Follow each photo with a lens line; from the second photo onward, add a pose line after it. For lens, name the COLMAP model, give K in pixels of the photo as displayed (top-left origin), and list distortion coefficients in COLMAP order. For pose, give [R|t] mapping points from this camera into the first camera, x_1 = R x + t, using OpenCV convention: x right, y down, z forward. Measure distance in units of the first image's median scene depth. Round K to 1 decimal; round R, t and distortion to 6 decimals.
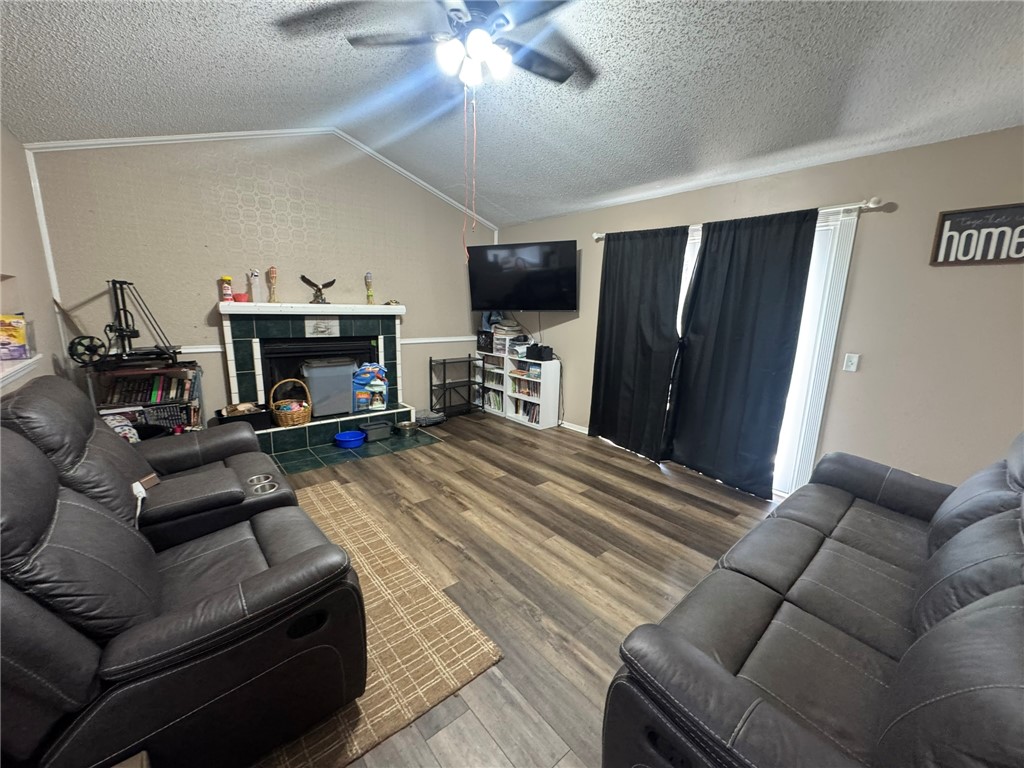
lens RADIAL K [[407.1, 0, 511.1], [0, 407.1, 384.5], [0, 0, 1]] dist [0.001280, -0.000377]
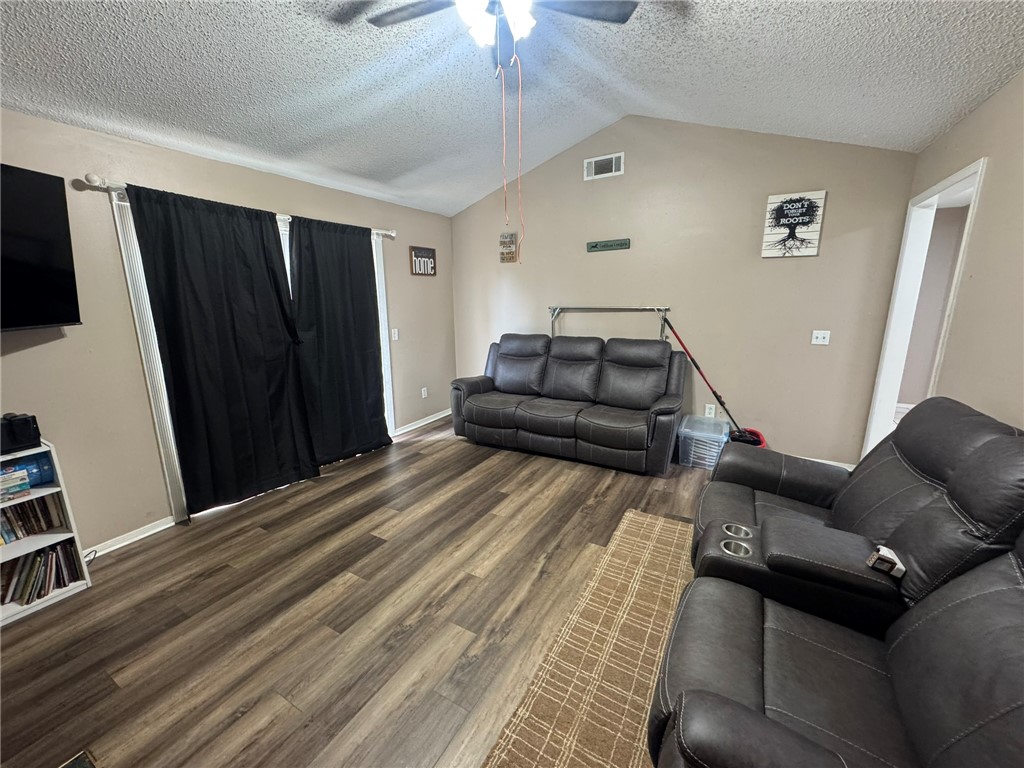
lens RADIAL K [[407.1, 0, 510.5], [0, 407.1, 384.4], [0, 0, 1]] dist [0.001280, -0.000377]
pose [[-0.334227, -0.221838, 0.916013, -0.729274], [0.188538, 0.936523, 0.295597, -0.236098], [-0.923442, 0.271500, -0.271187, 0.998301]]
